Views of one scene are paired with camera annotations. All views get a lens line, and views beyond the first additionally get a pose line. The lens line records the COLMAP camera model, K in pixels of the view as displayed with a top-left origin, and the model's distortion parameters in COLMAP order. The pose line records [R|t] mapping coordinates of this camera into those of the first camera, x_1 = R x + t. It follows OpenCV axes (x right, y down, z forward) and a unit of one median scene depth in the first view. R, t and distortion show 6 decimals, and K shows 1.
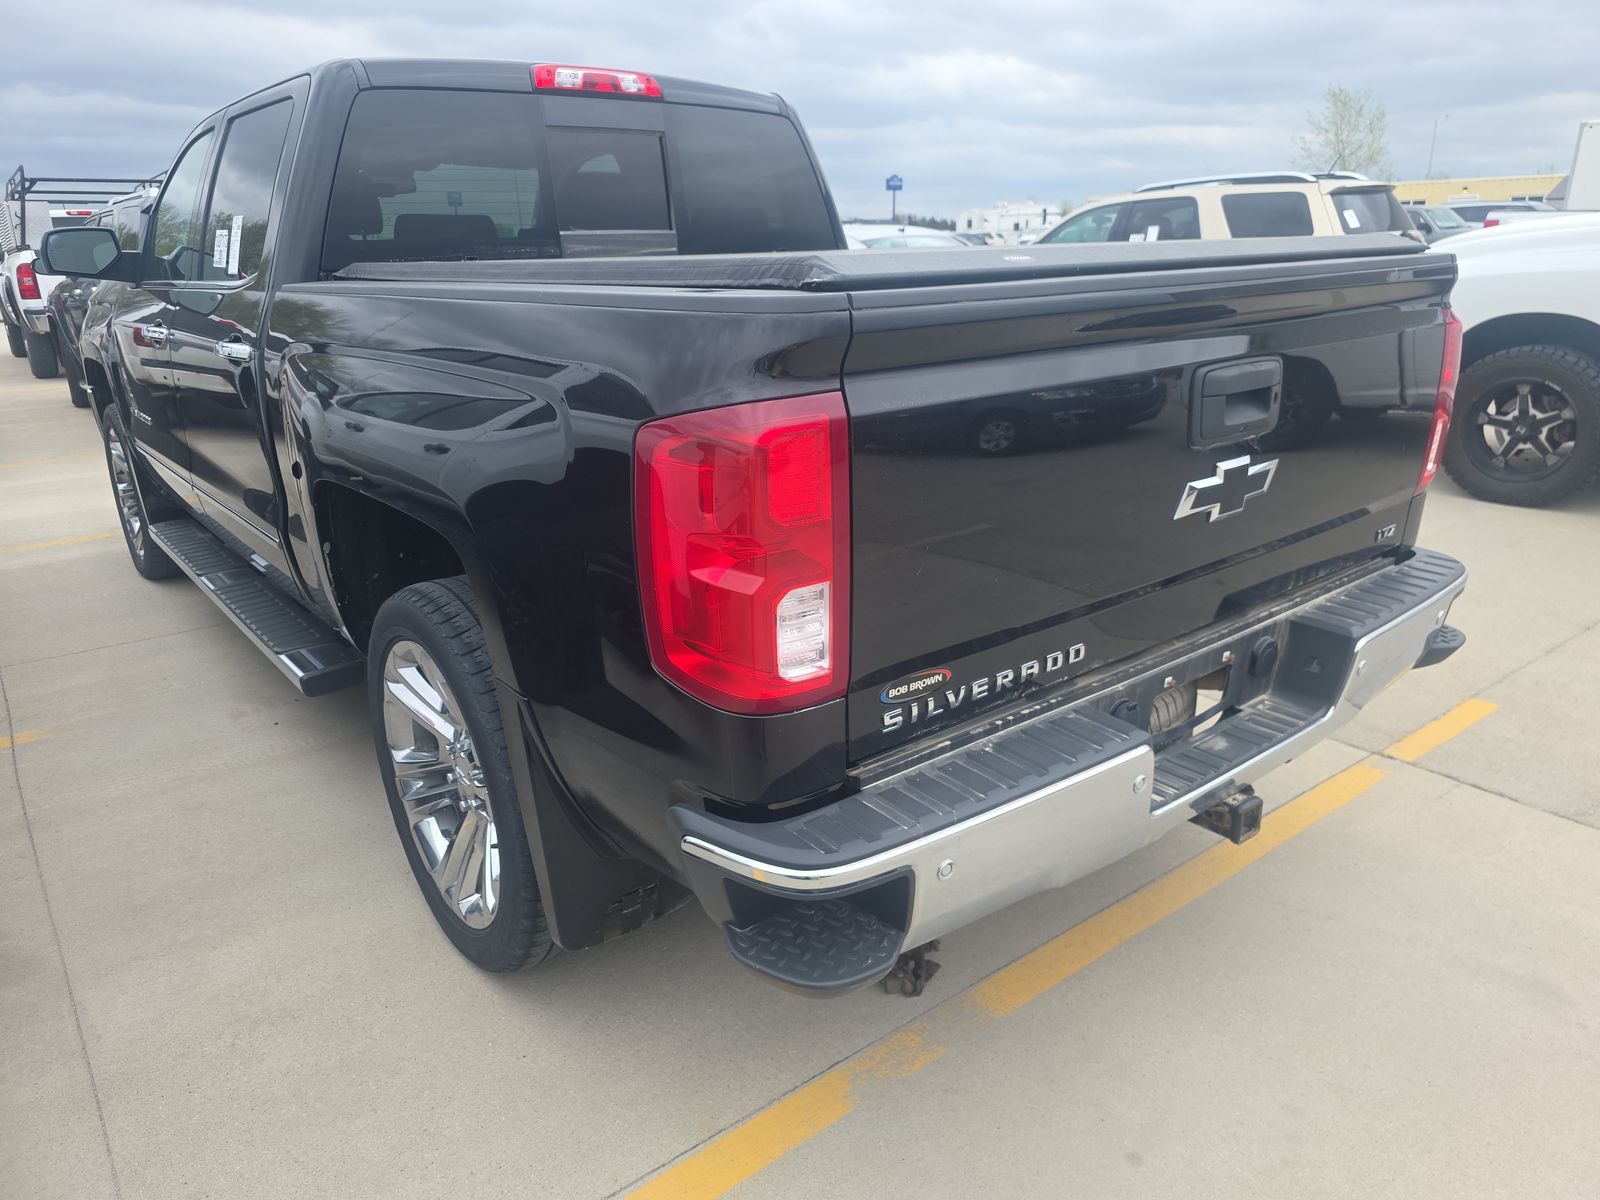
lens RADIAL K [[1103.9, 0, 800.0], [0, 1103.9, 600.0], [0, 0, 1]] dist [0.034876, -0.000112]
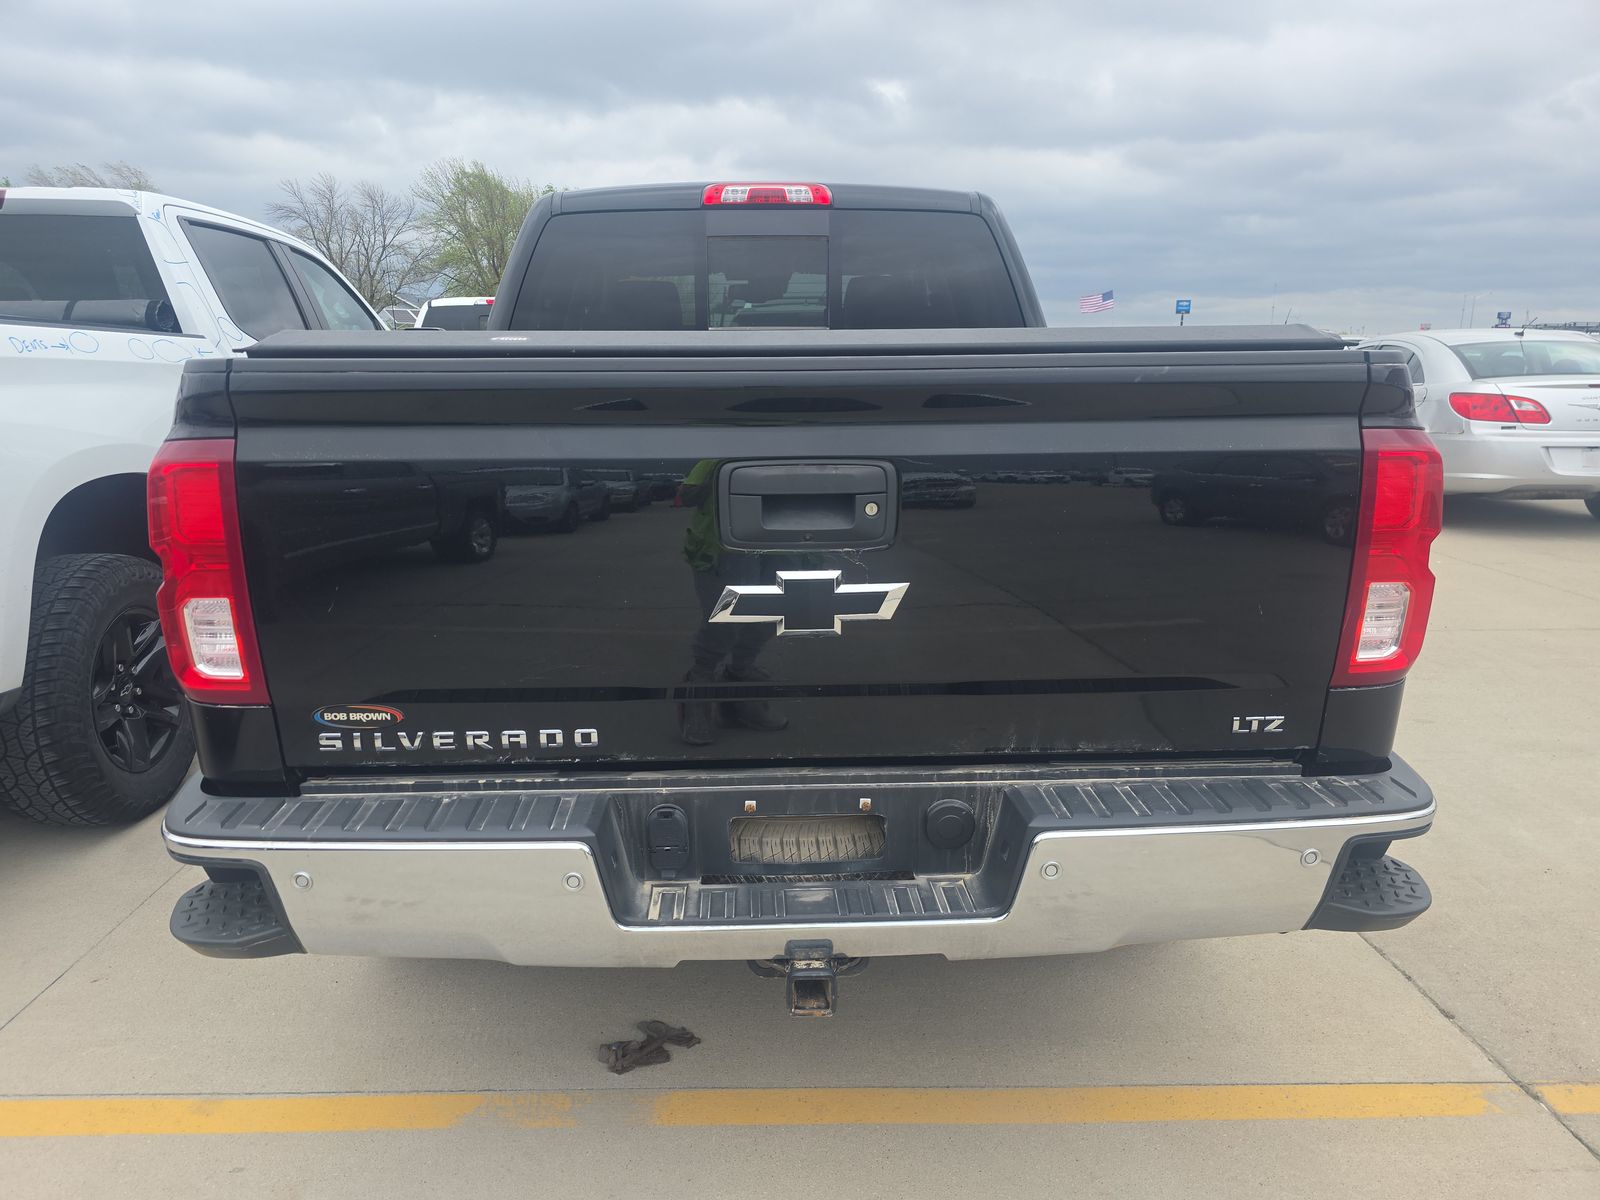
lens RADIAL K [[1086.5, 0, 796.8], [0, 1086.5, 634.9], [0, 0, 1]] dist [0.086897, -0.072835]
pose [[0.795086, 0.163544, -0.584030, 0.899226], [-0.198917, 0.980010, 0.003628, -0.077580], [0.572949, 0.113289, 0.811724, 0.294827]]
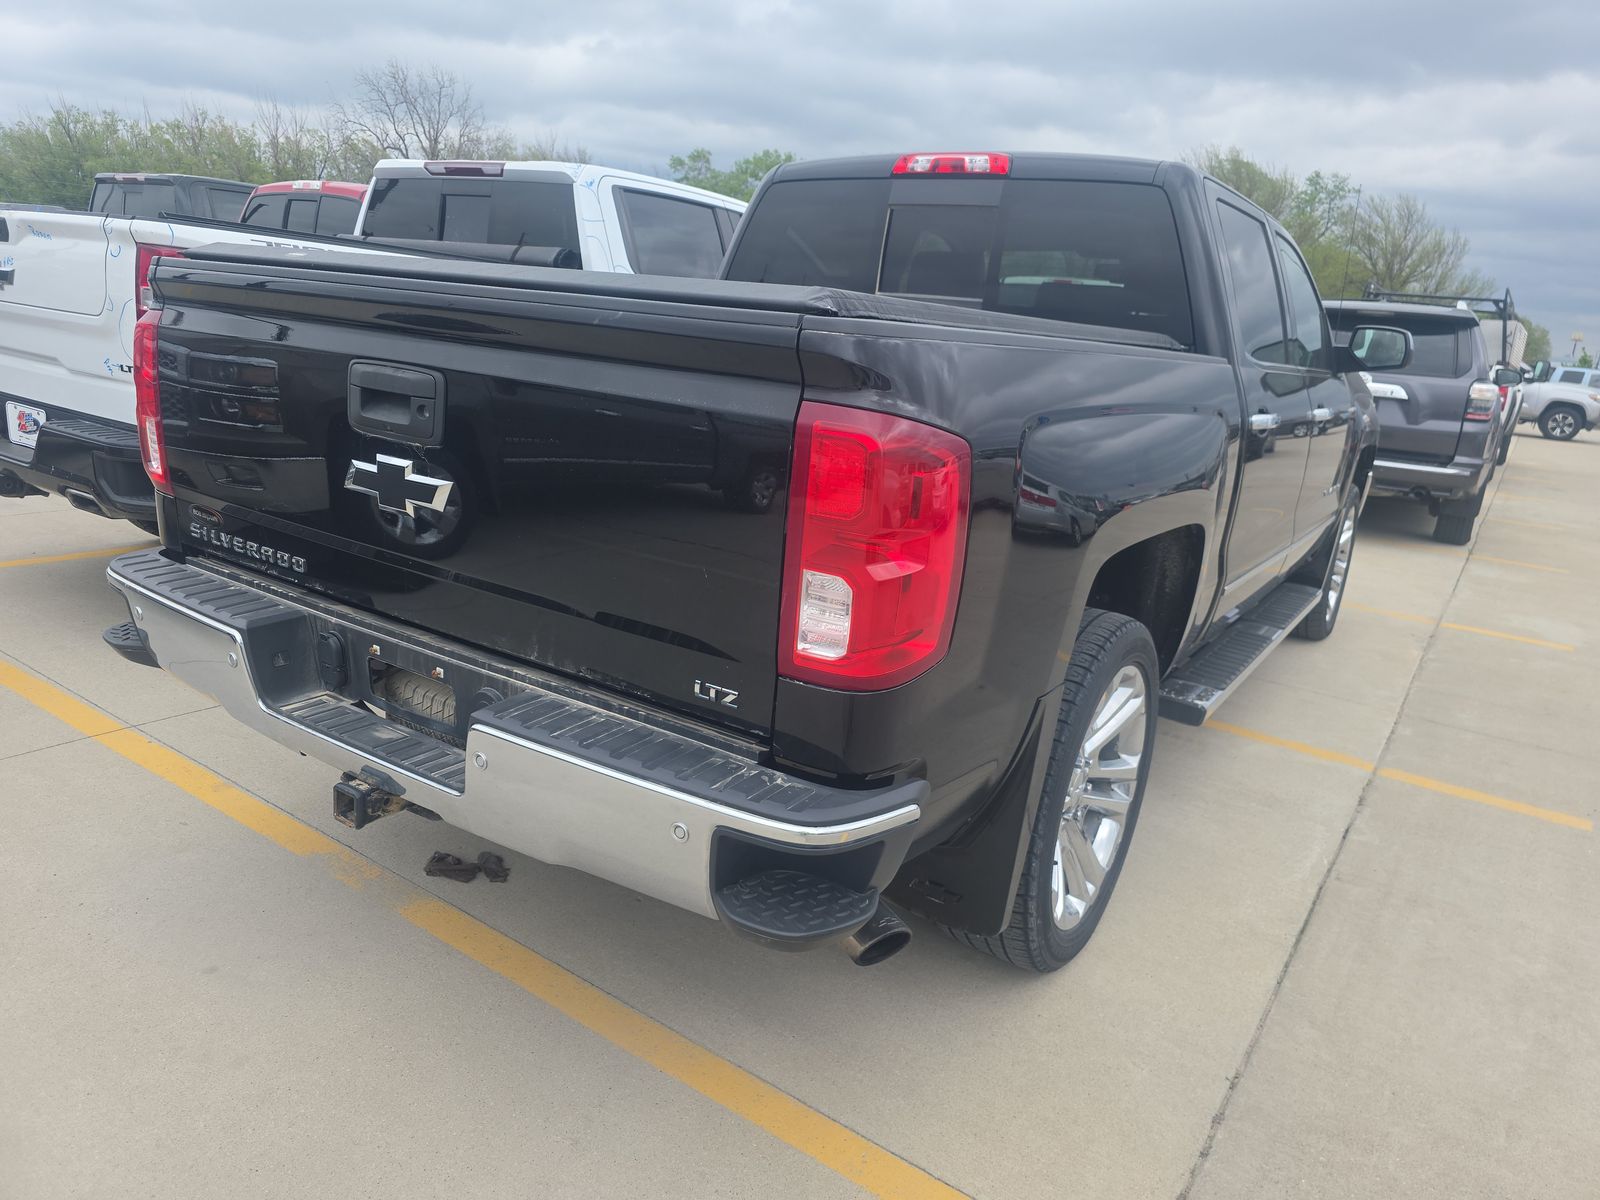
lens RADIAL K [[1097.5, 0, 800.0], [0, 1097.5, 600.0], [0, 0, 1]] dist [0.052669, -0.051127]
pose [[0.293501, 0.284149, -0.912752, 1.500219], [-0.383863, 0.909476, 0.159695, -0.318664], [0.875503, 0.303501, 0.376007, 0.984087]]
